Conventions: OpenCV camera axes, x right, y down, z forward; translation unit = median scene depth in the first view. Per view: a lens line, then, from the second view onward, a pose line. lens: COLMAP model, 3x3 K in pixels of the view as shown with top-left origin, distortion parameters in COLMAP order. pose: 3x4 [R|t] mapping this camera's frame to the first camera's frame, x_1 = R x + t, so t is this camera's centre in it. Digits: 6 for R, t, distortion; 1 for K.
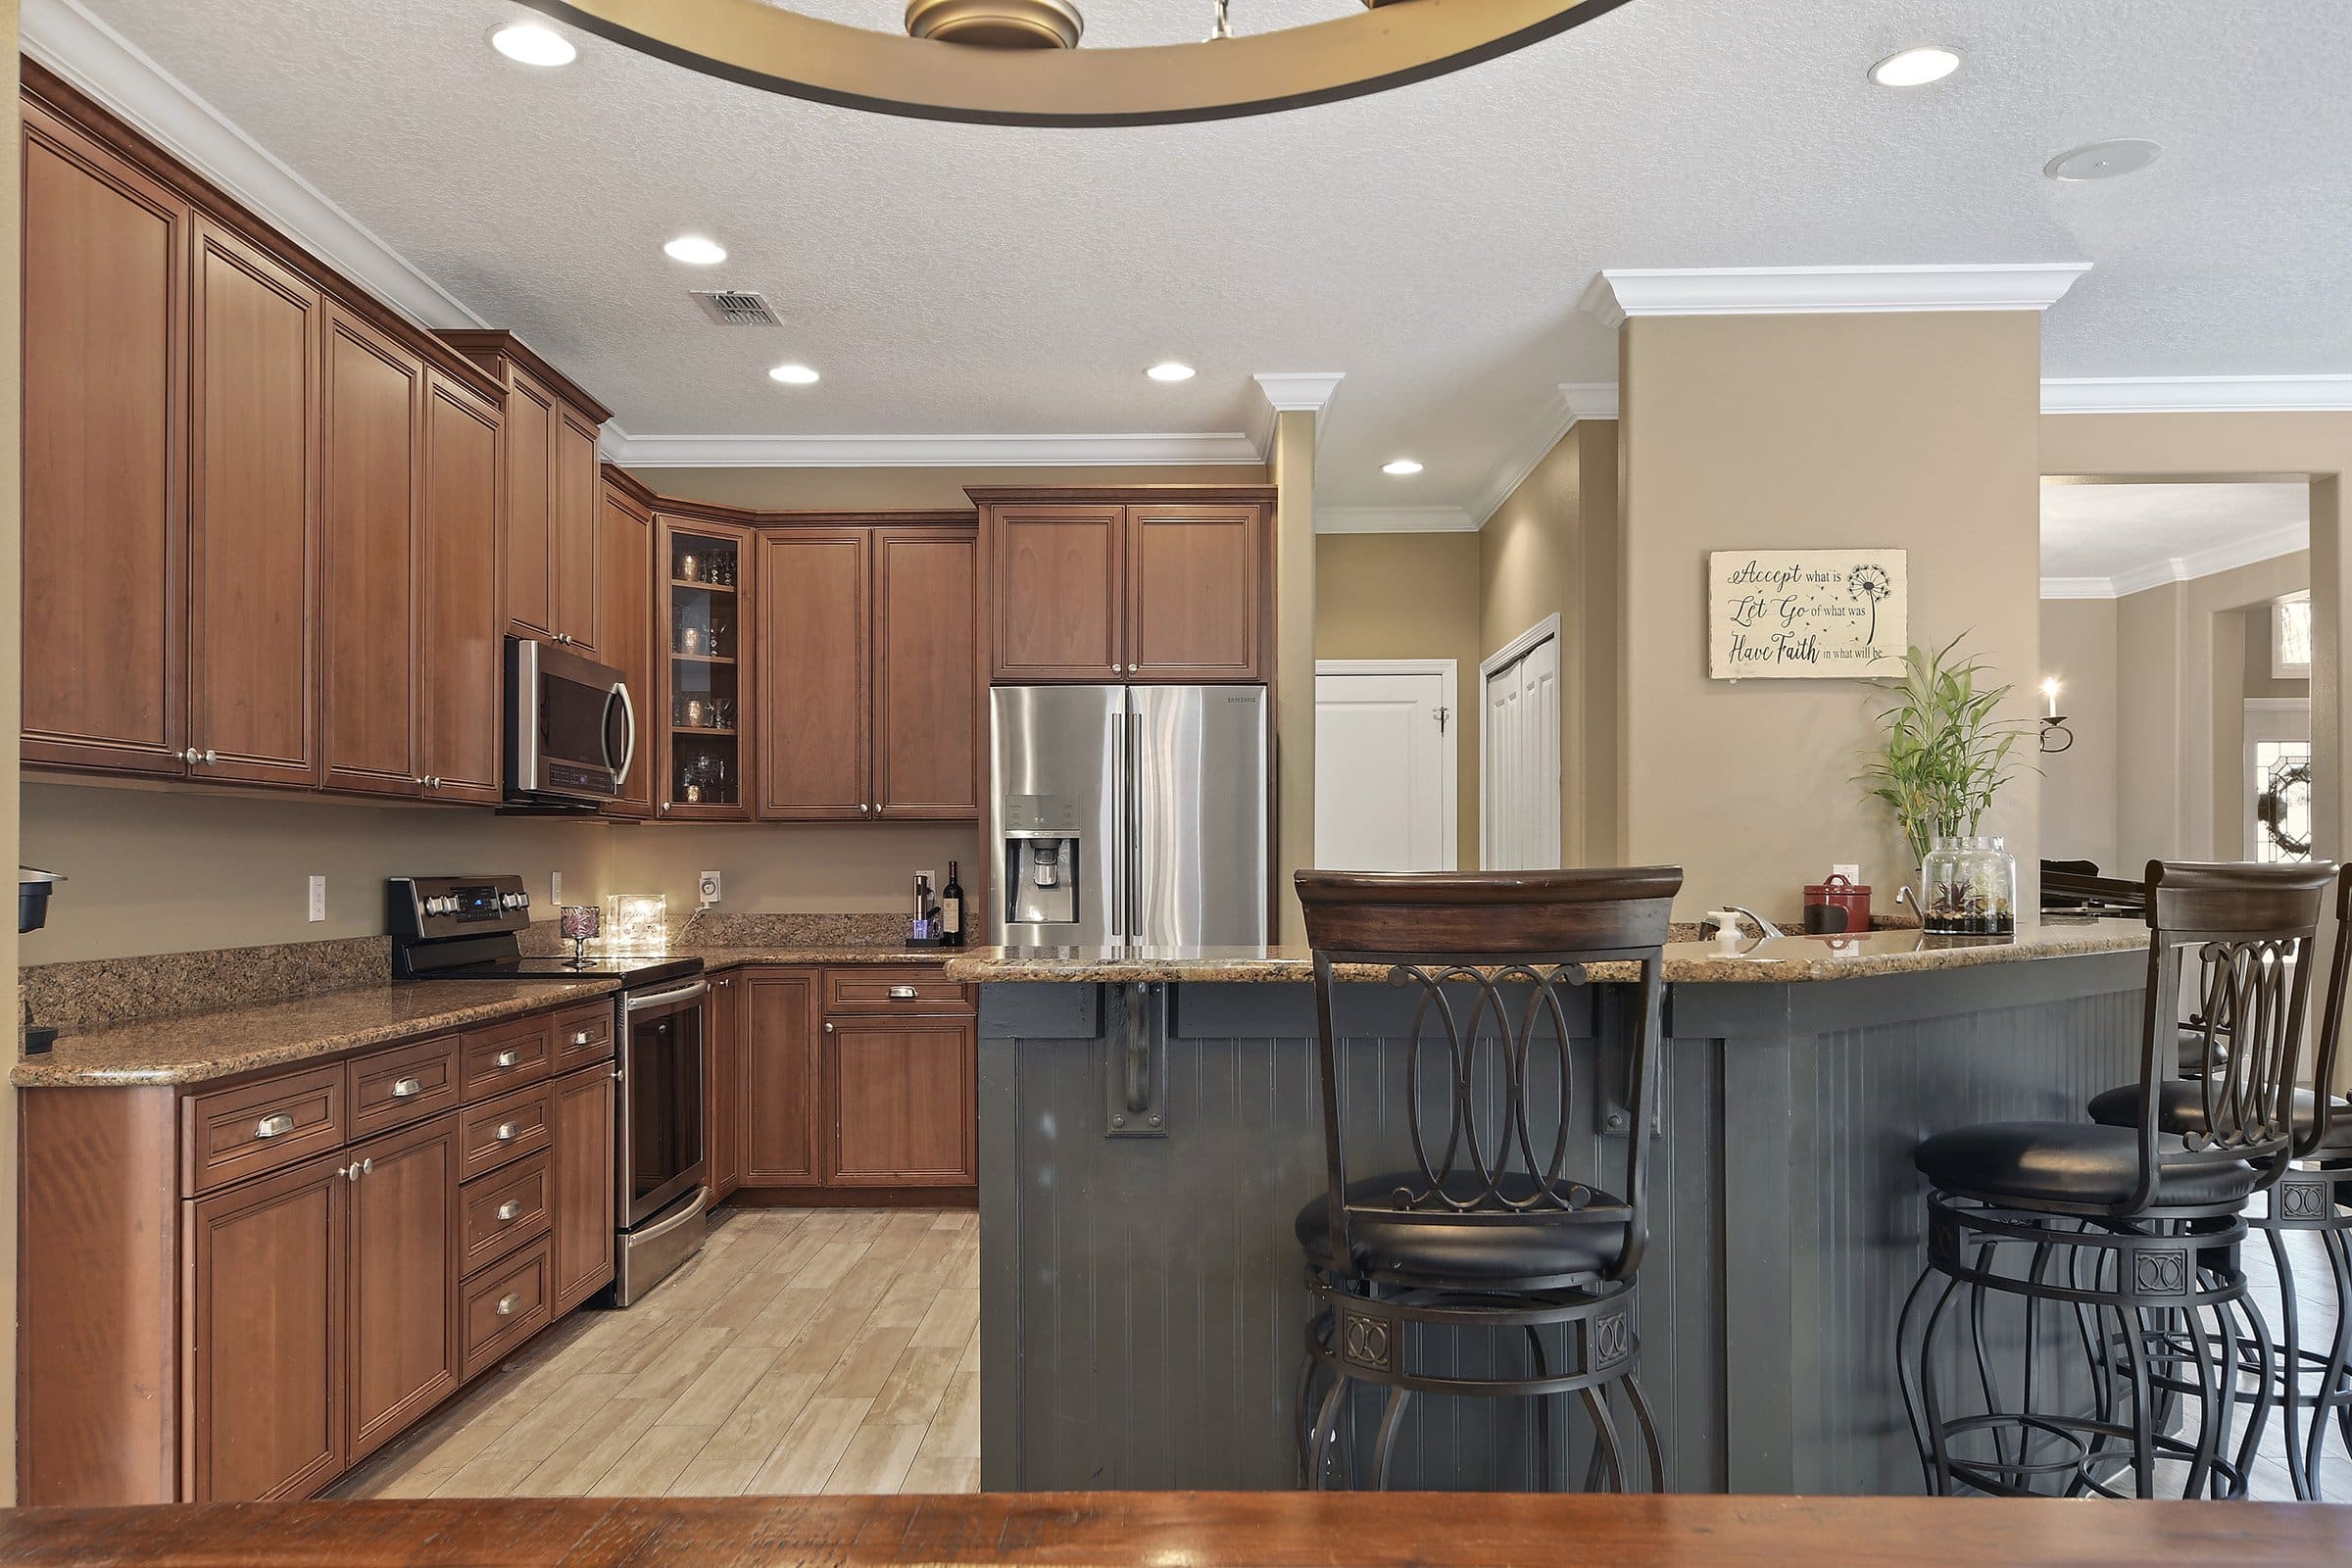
lens RADIAL K [[1812.5, 0, 1176.0], [0, 1812.5, 784.0], [0, 0, 1]] dist [-0.000724, 0.002335]
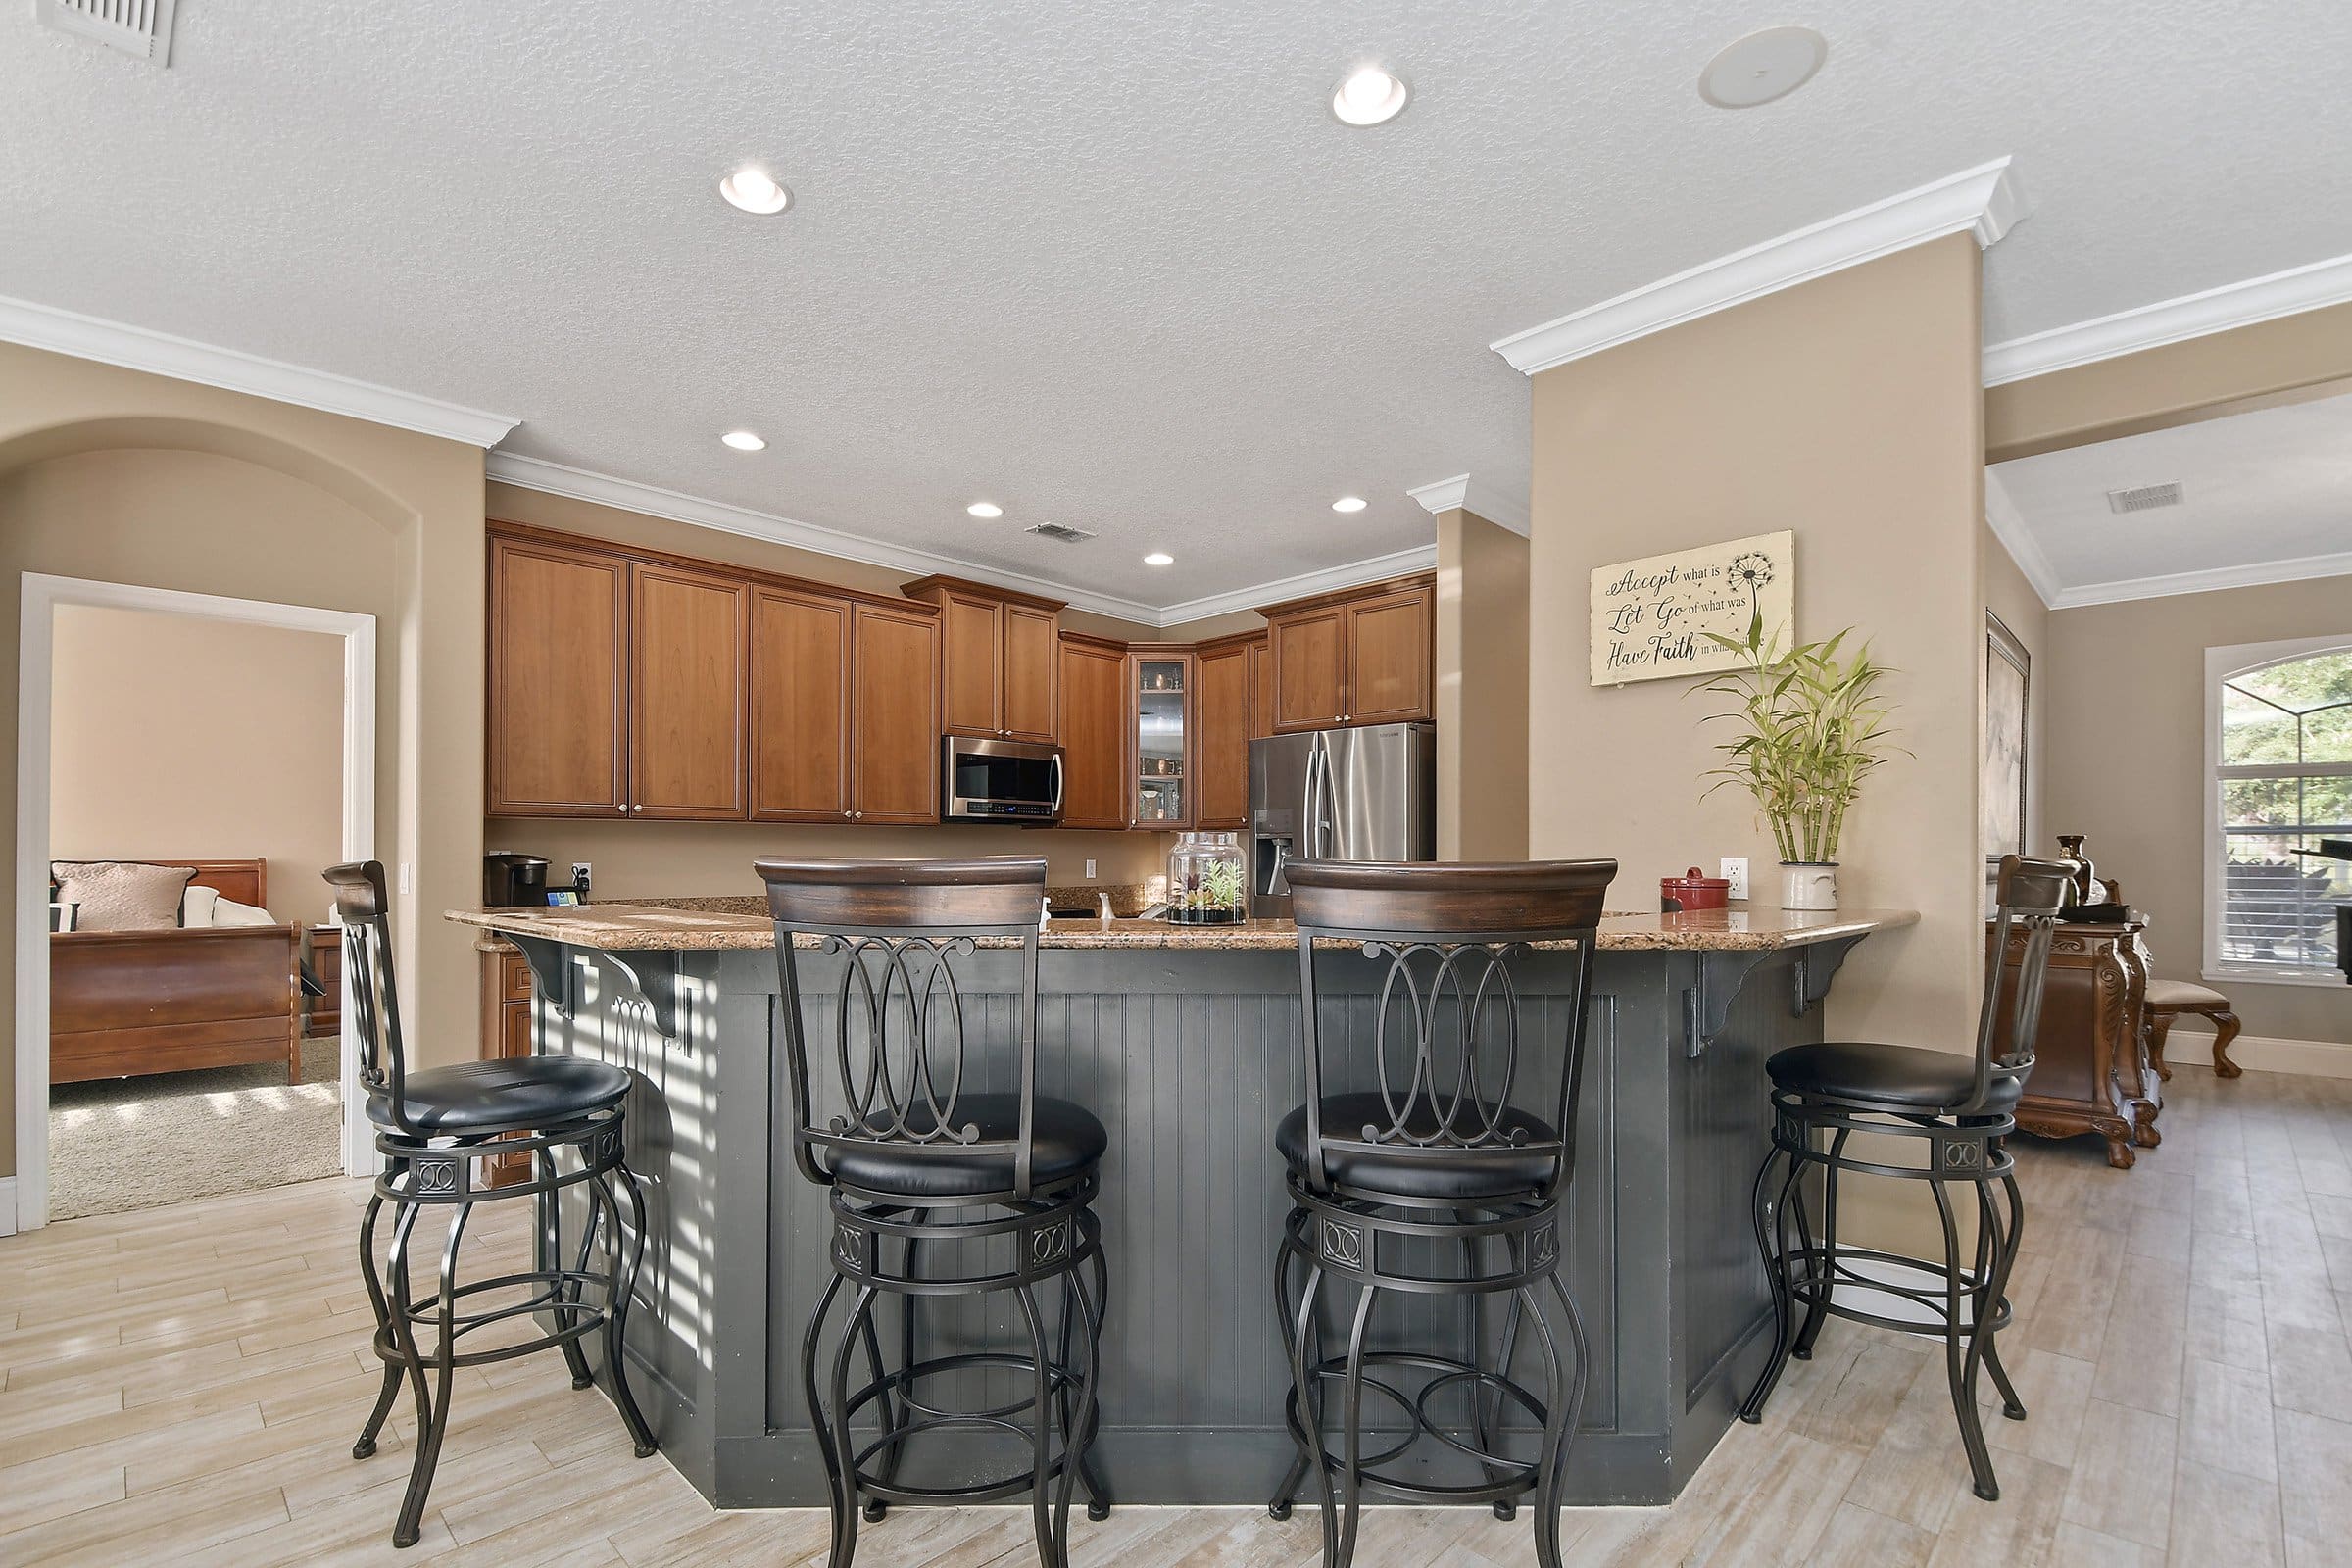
lens RADIAL K [[1050.3, 0, 1205.4], [0, 1050.3, 836.3], [0, 0, 1]] dist [-0.041025, -0.000353]
pose [[0.716222, -0.013012, -0.697751, 0.561592], [0.037047, 0.999125, 0.019395, 0.011010], [0.696889, -0.039741, 0.716078, 0.385161]]
